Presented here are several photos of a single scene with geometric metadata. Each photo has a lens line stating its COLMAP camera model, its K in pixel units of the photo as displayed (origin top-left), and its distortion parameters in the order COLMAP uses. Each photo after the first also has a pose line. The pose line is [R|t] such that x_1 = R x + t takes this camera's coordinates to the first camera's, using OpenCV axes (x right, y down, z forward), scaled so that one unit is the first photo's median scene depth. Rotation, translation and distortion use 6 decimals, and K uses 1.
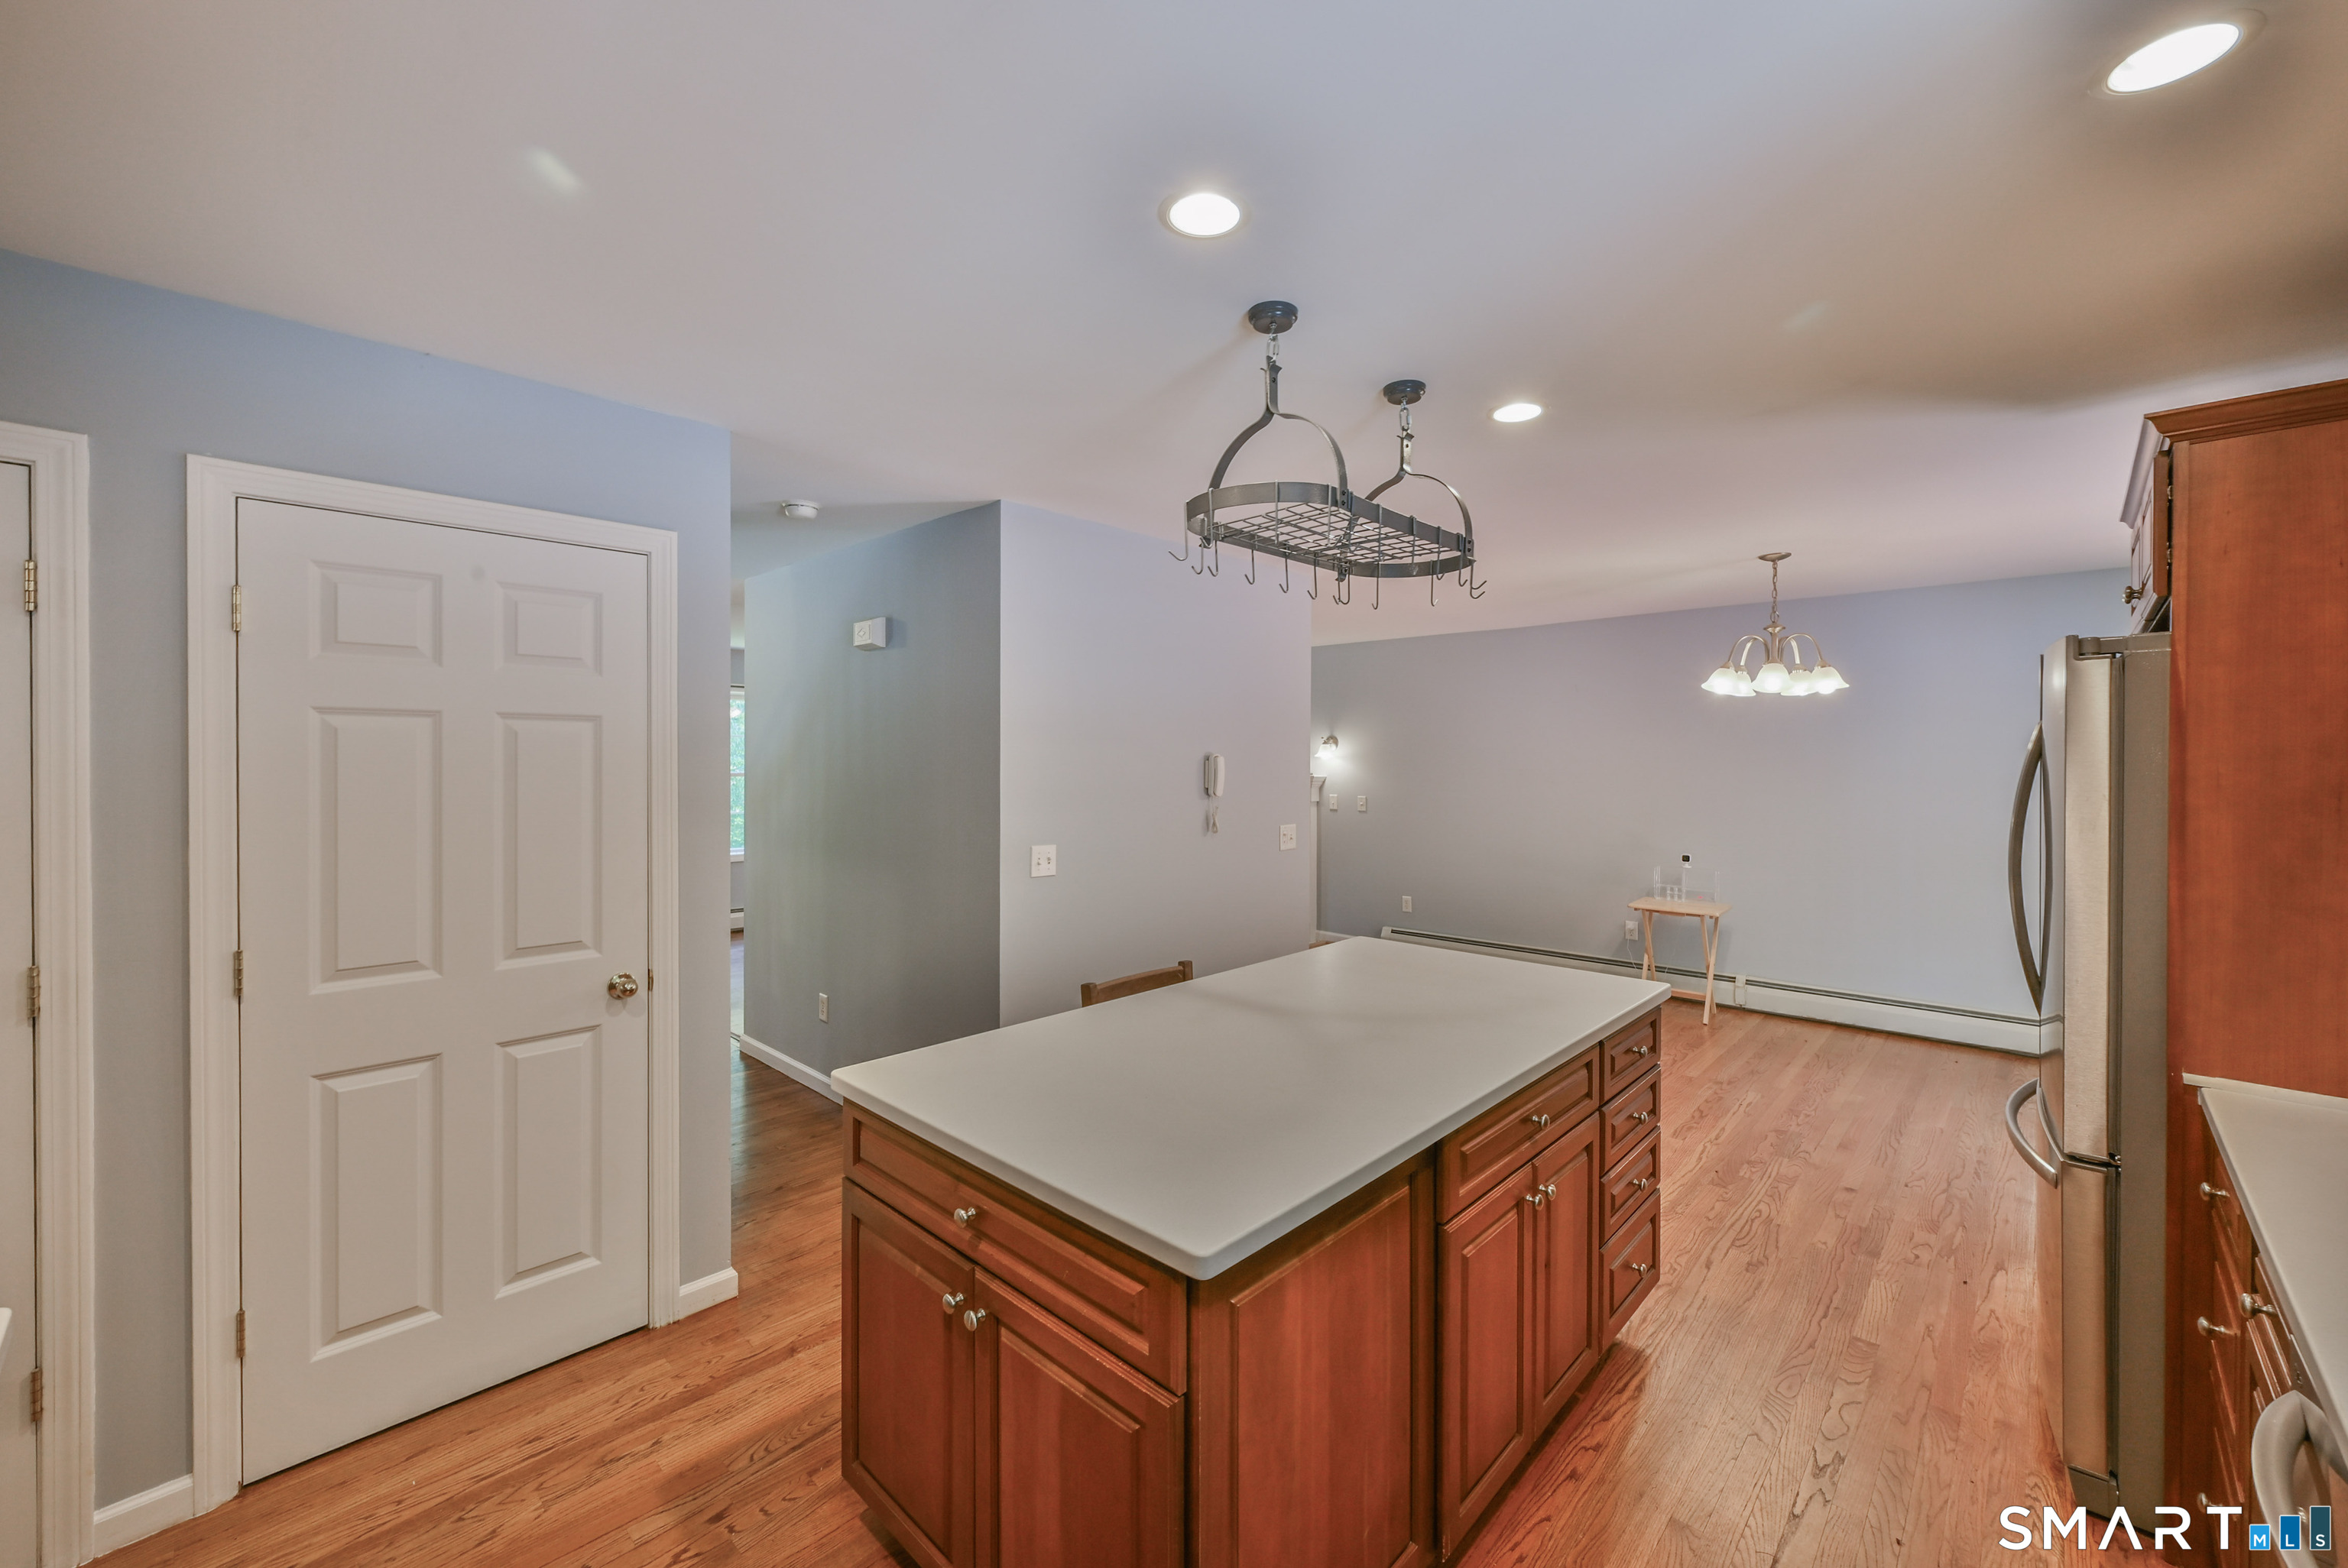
lens RADIAL K [[927.3, 0, 1173.7], [0, 927.3, 760.9], [0, 0, 1]] dist [0.001066, 0.000071]
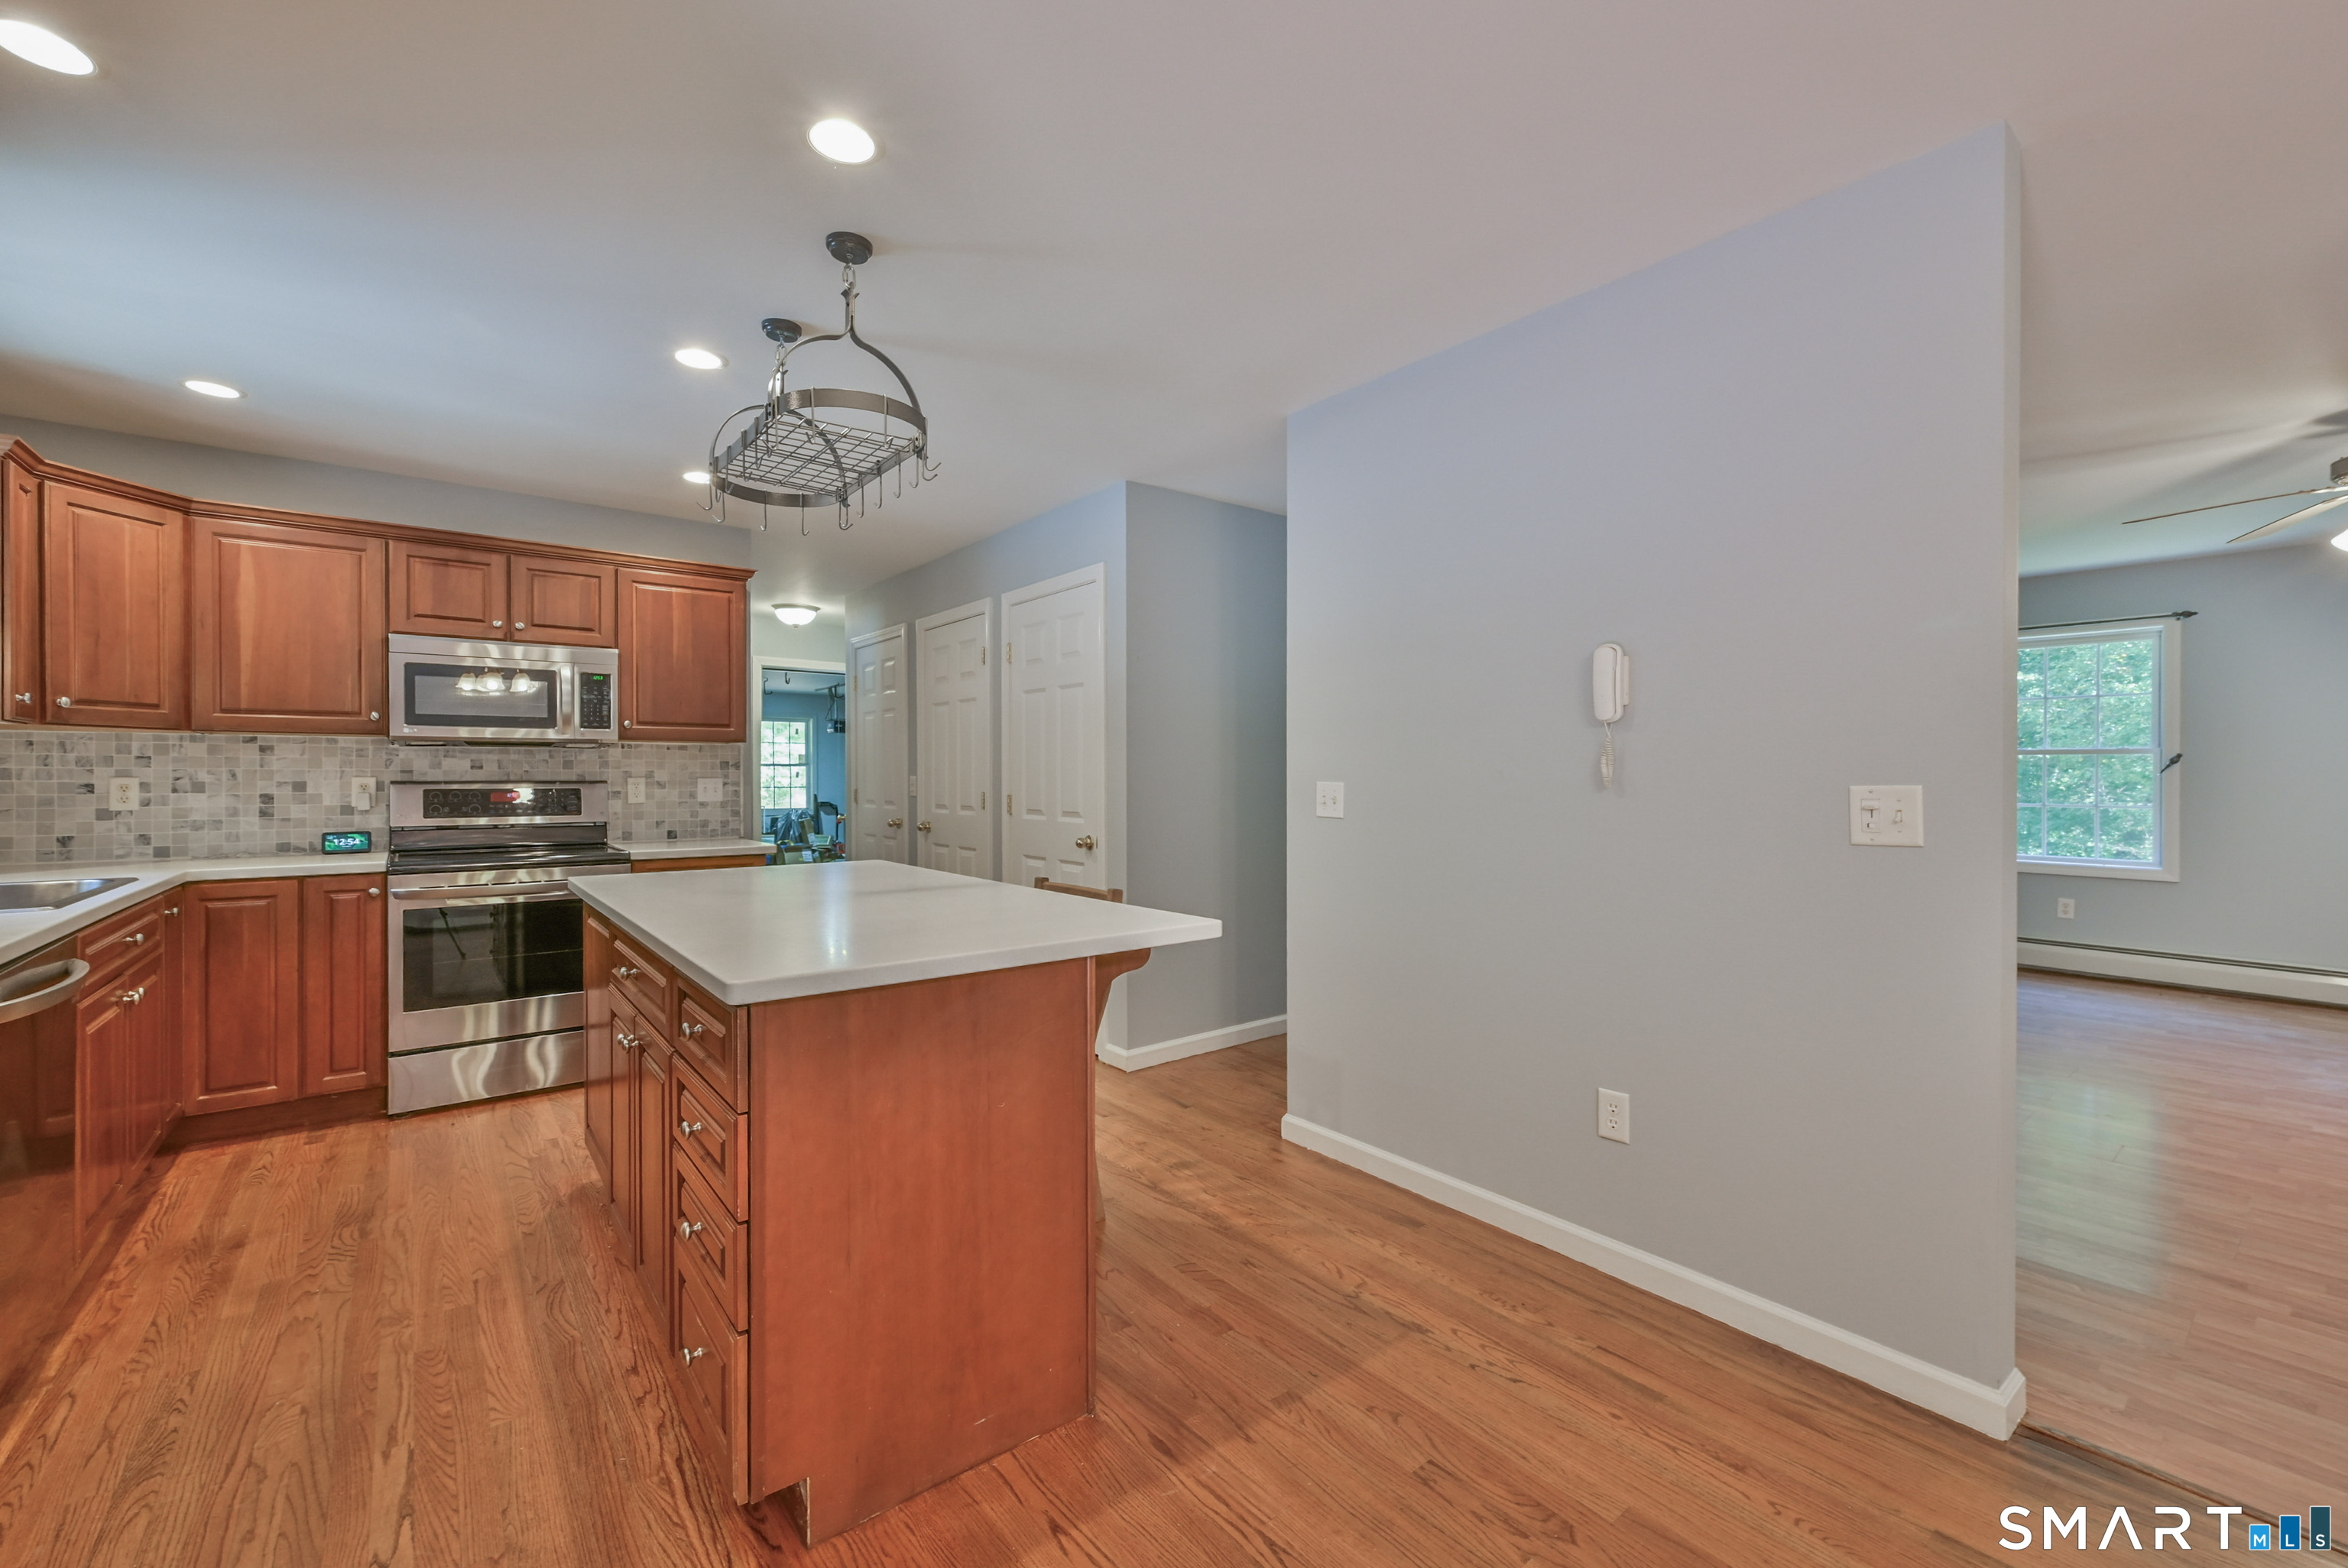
lens RADIAL K [[958.5, 0, 1175.4], [0, 958.5, 779.1], [0, 0, 1]] dist [-0.000018, -0.000095]
pose [[-0.136892, 0.002202, -0.990584, 0.920874], [-0.004546, 0.999986, 0.002851, 0.102256], [0.990576, 0.004893, -0.136880, 1.162573]]
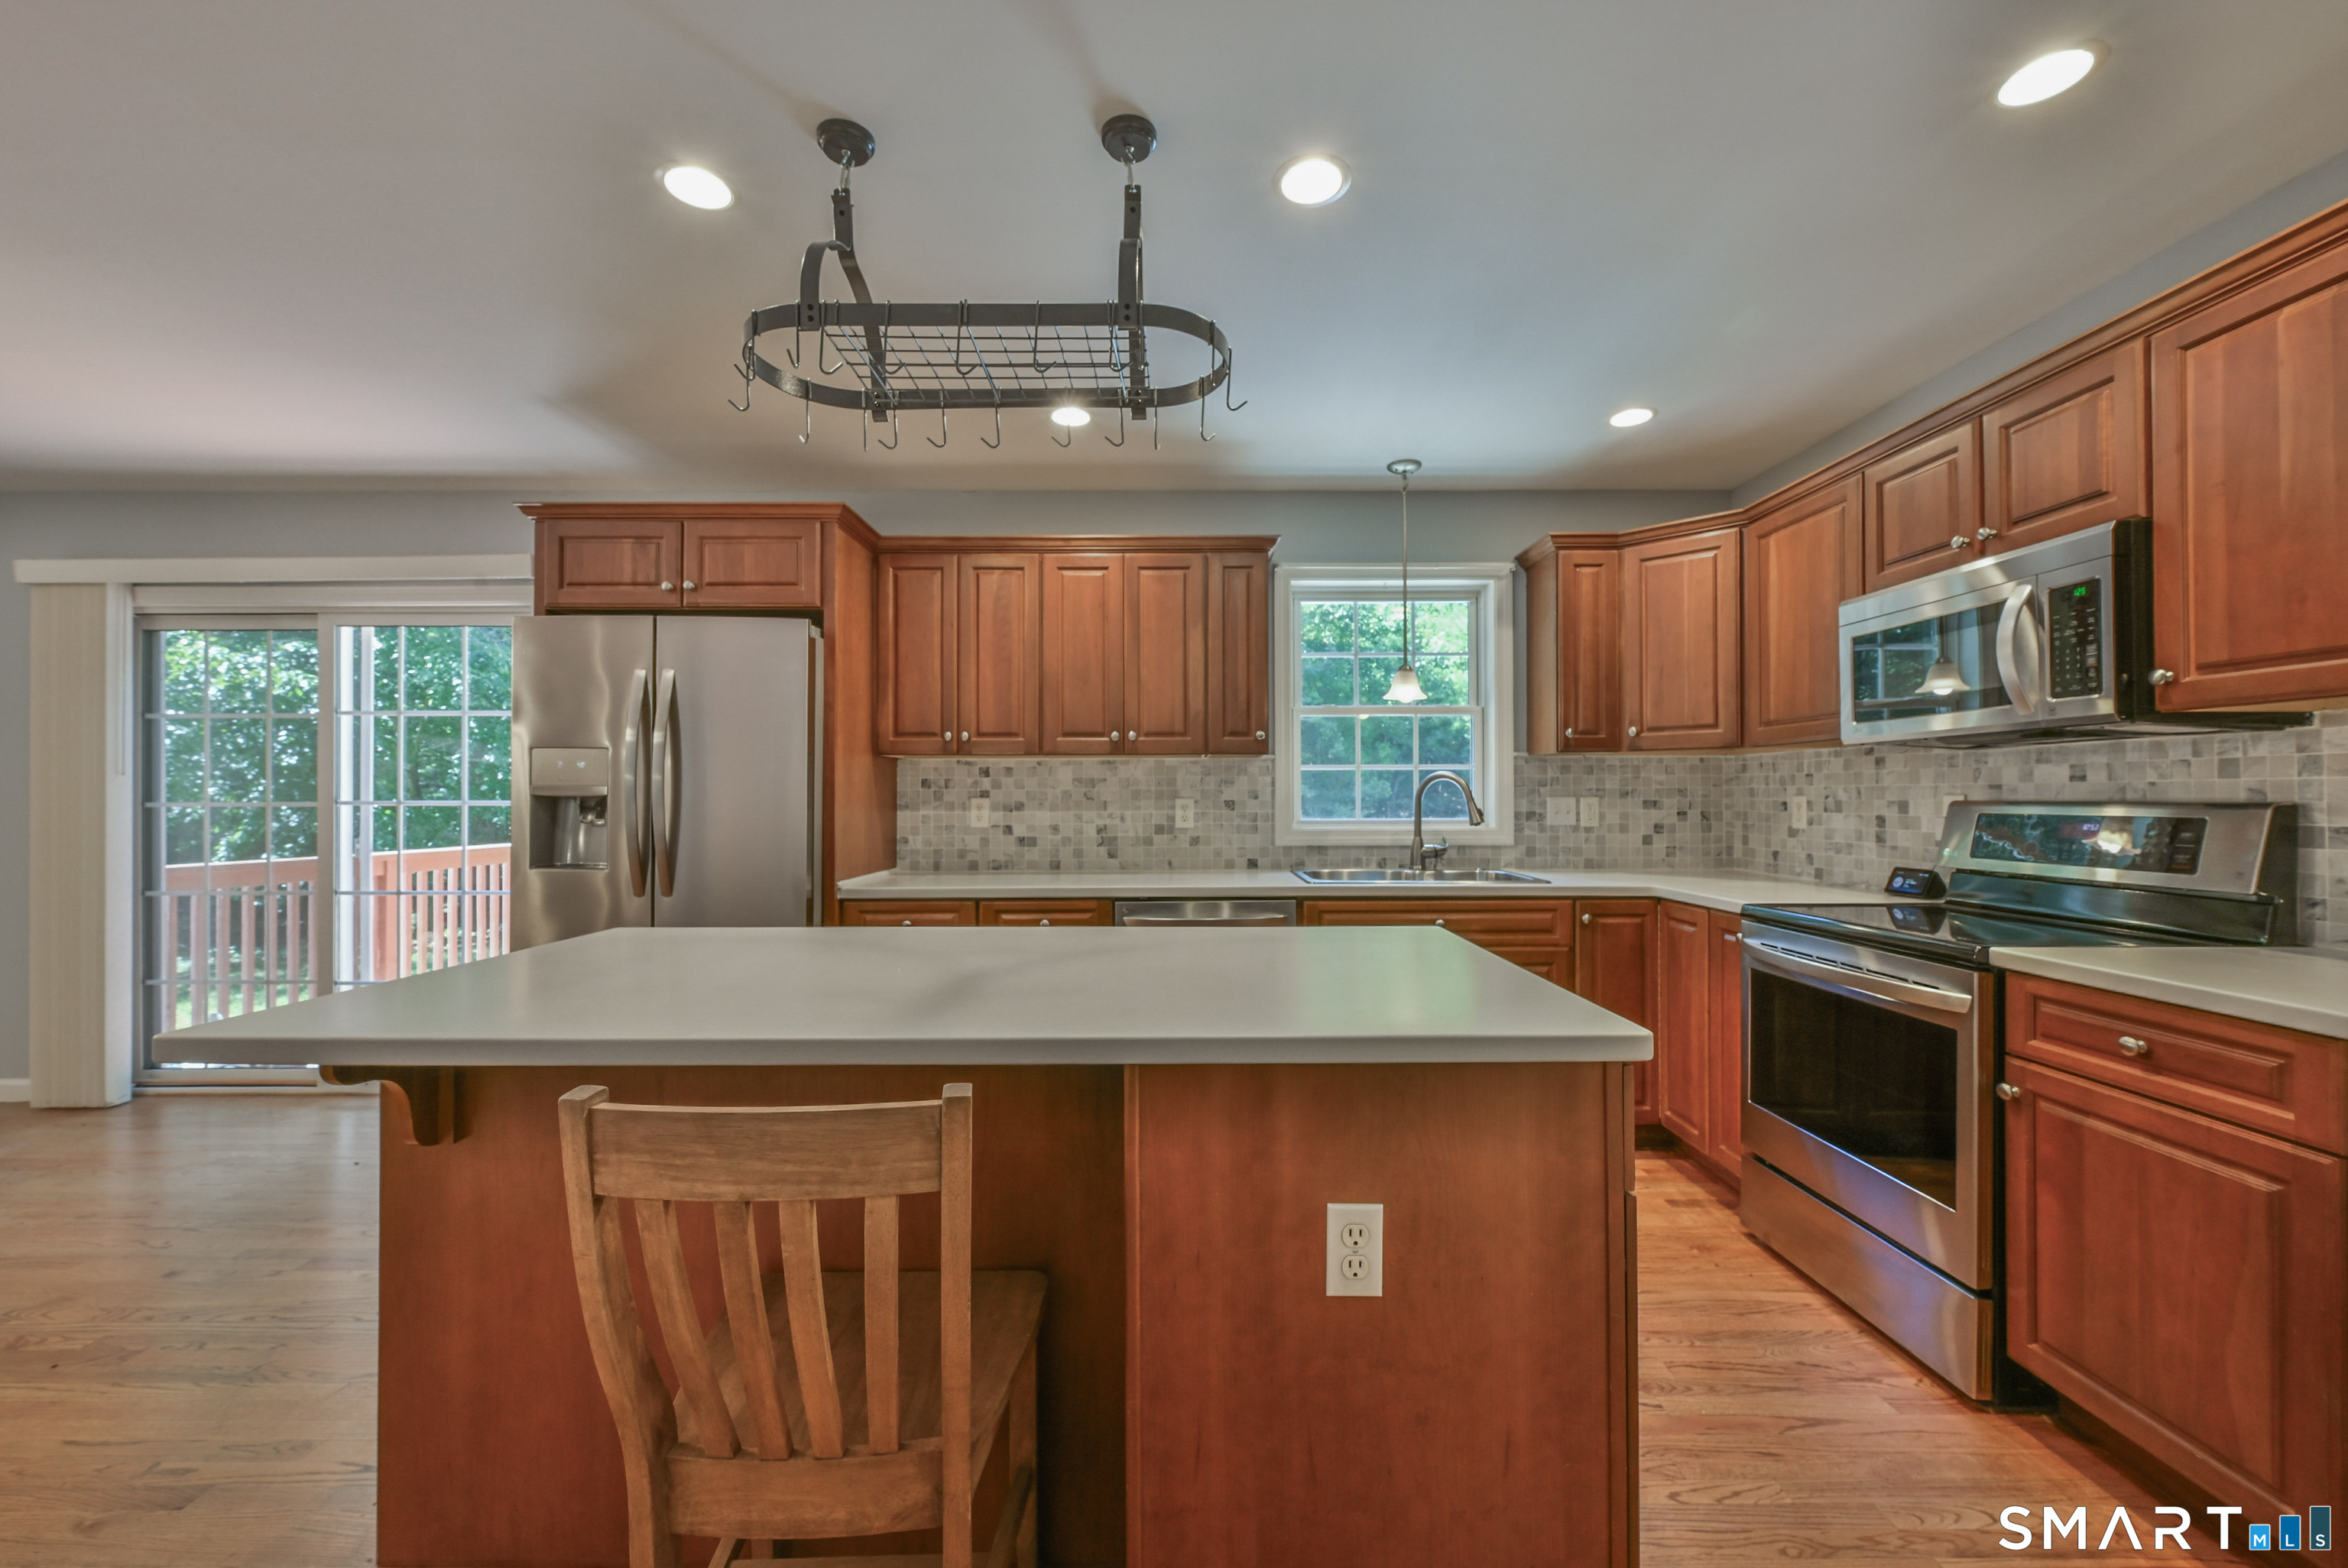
lens RADIAL K [[932.5, 0, 1187.2], [0, 932.5, 793.5], [0, 0, 1]] dist [0.000503, -0.000086]
pose [[-0.693456, 0.003506, 0.720491, -0.389512], [0.004265, 0.999991, -0.000762, 0.104311], [-0.720487, 0.002545, -0.693464, 1.057889]]
